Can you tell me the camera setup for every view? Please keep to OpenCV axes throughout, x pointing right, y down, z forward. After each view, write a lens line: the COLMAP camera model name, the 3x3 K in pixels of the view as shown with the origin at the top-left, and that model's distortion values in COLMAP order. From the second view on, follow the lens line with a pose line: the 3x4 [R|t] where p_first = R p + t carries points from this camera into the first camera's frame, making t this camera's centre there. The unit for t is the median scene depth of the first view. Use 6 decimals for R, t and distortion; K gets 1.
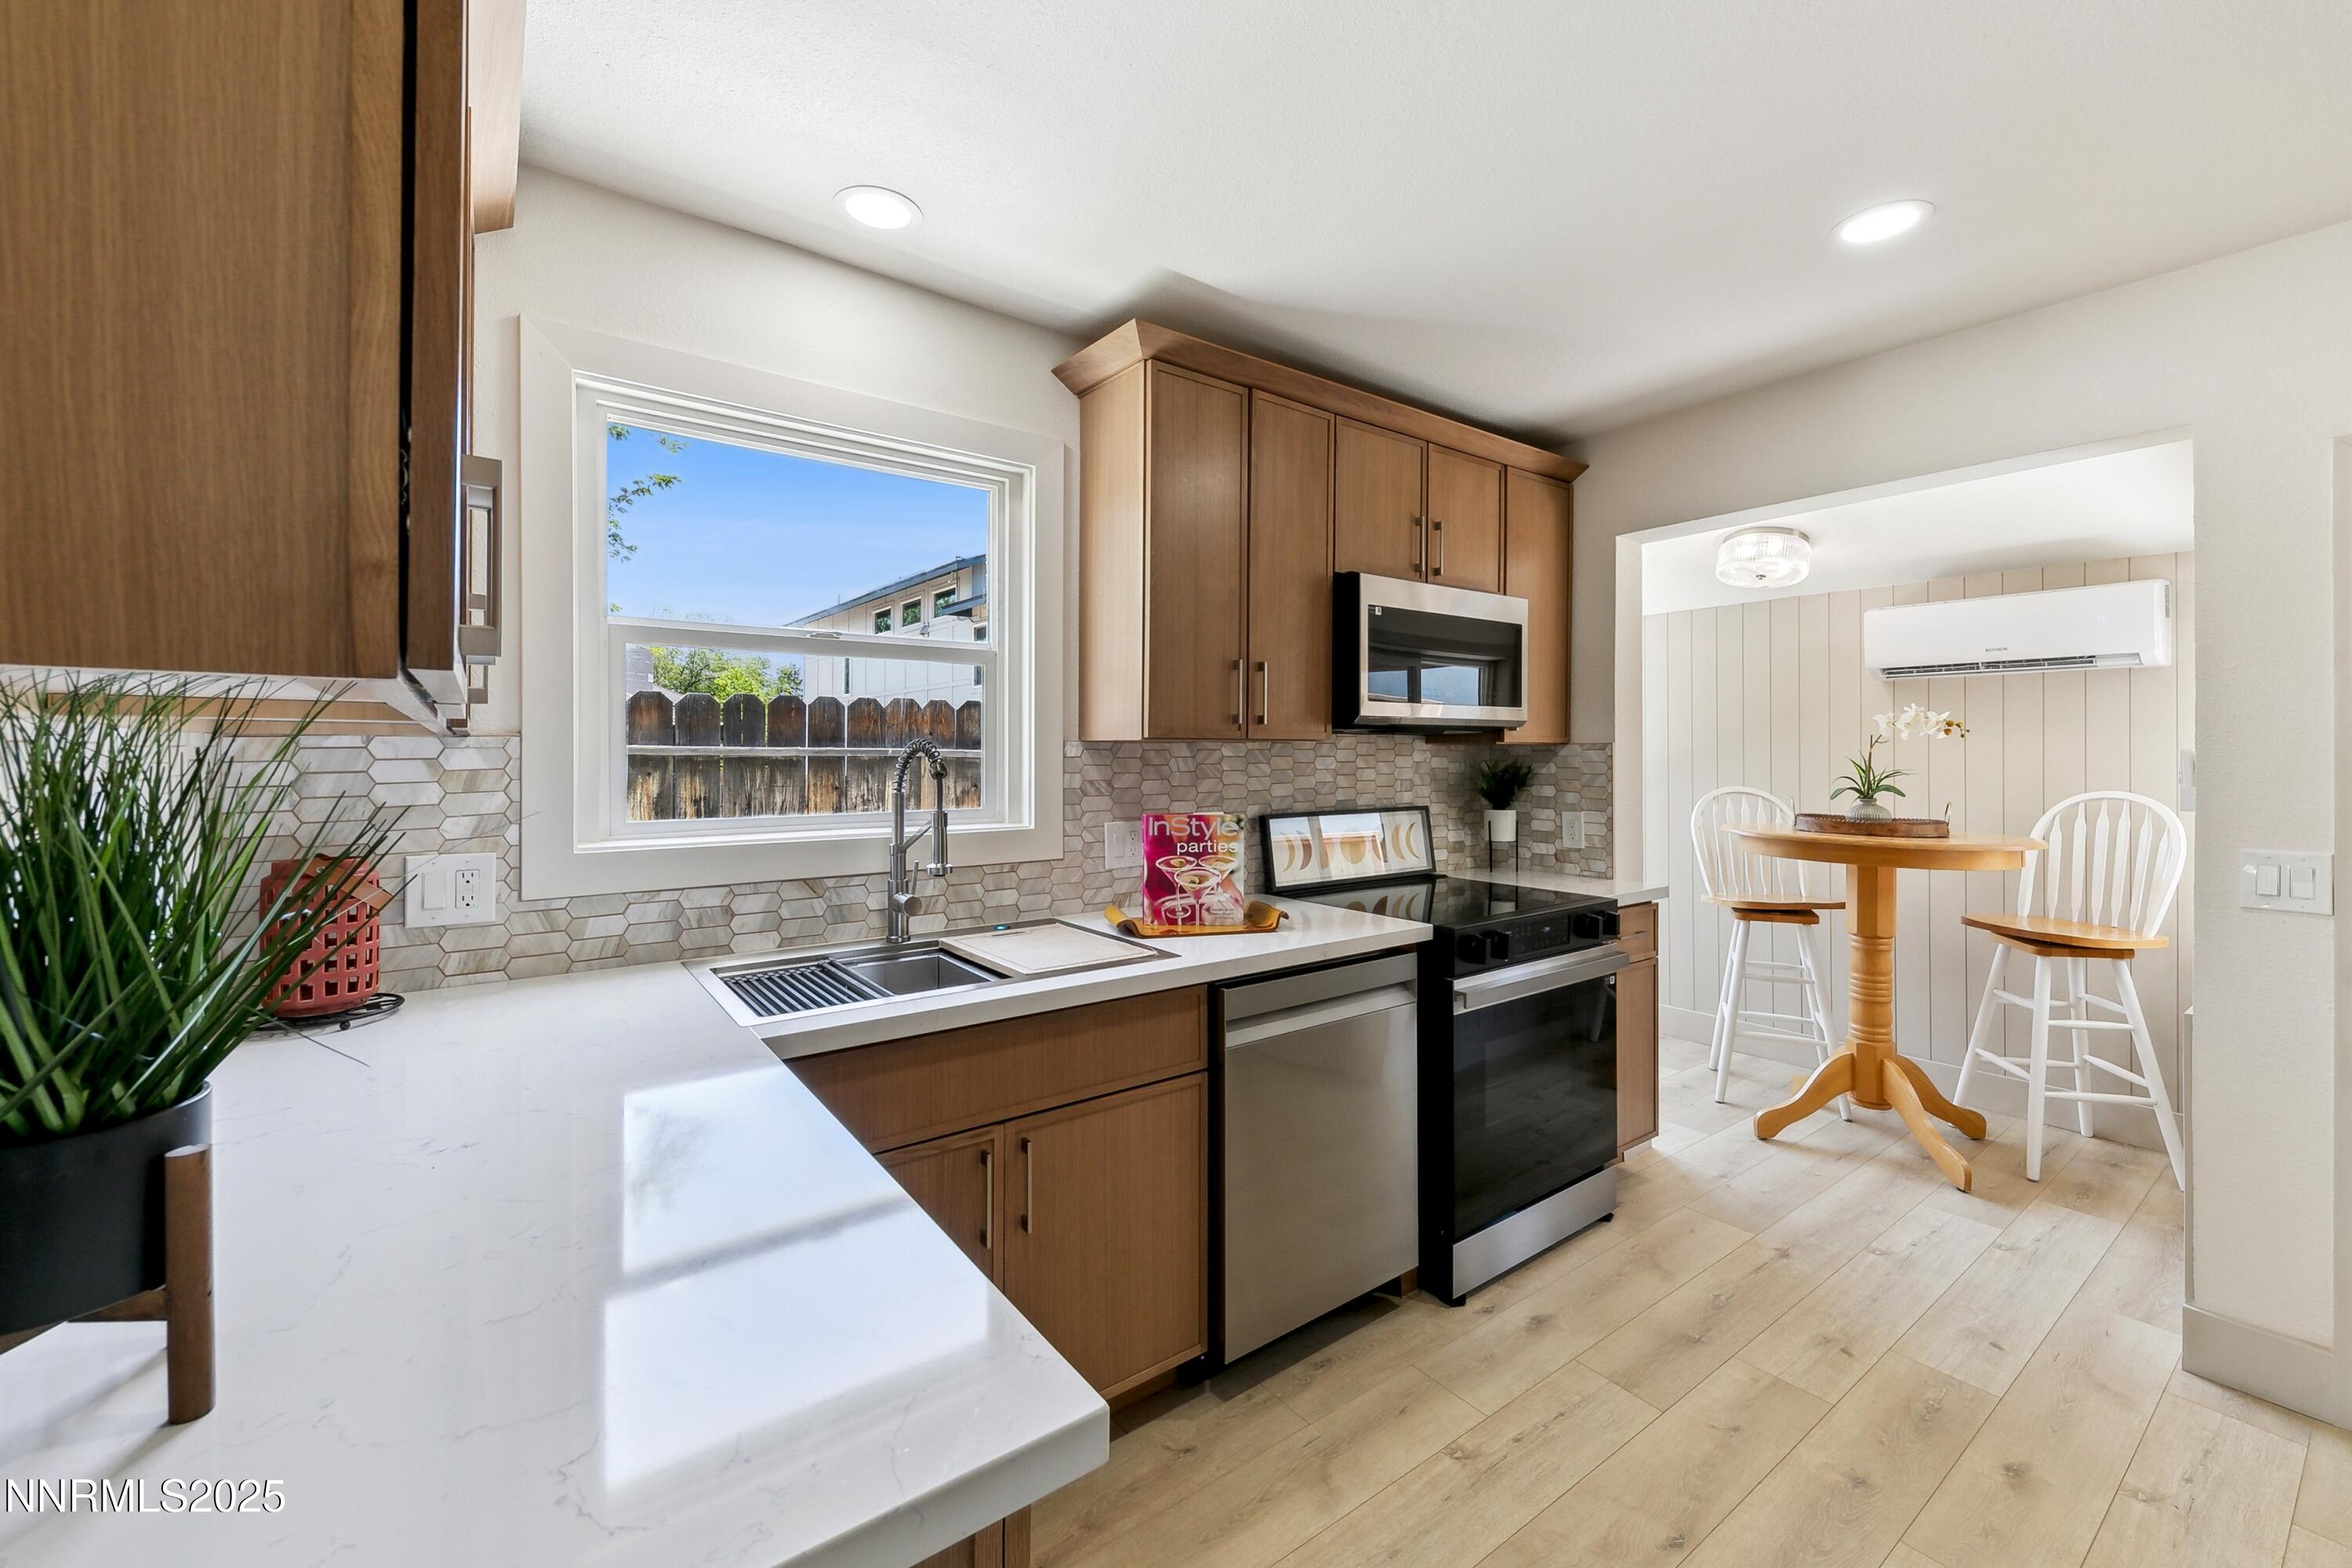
lens RADIAL K [[951.5, 0, 1188.4], [0, 951.5, 747.9], [0, 0, 1]] dist [0.000089, 0.000034]
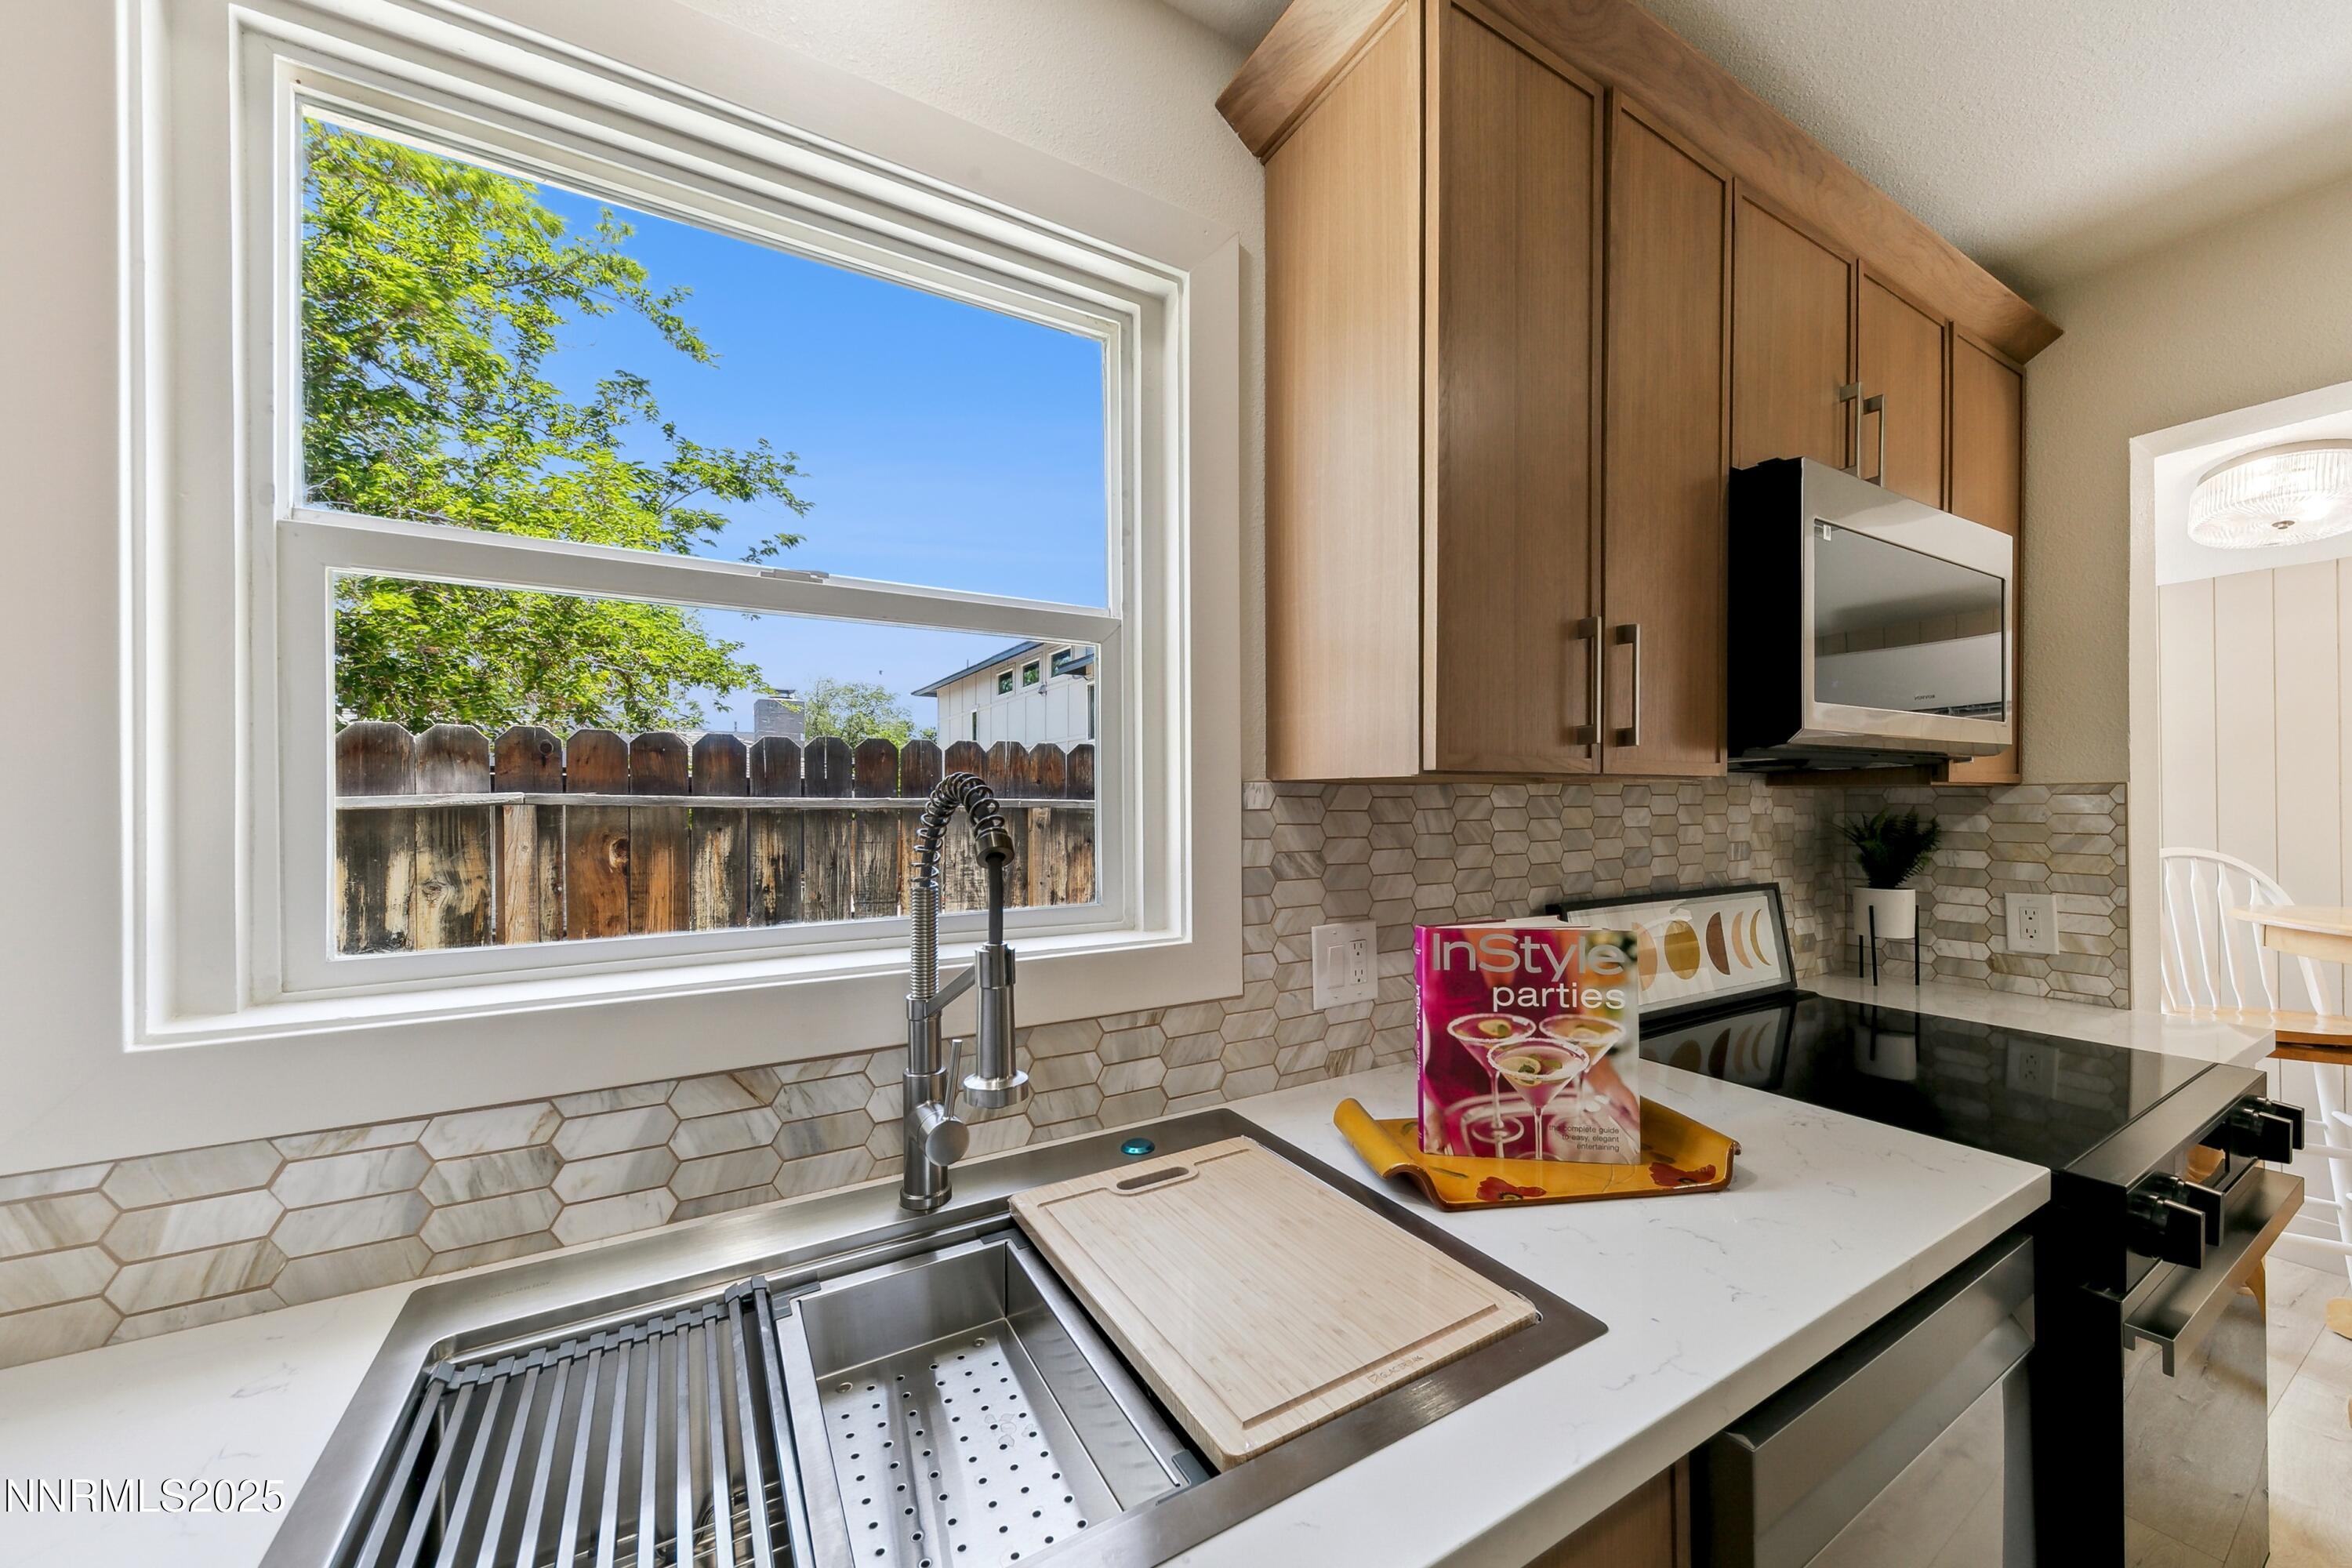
lens RADIAL K [[825.3, 0, 1183.9], [0, 825.3, 804.5], [0, 0, 1]] dist [0.001027, -0.000008]
pose [[0.994246, -0.004240, -0.107034, -0.111284], [0.005027, 0.999962, 0.007078, 0.002676], [0.107000, -0.007575, 0.994230, 0.511476]]
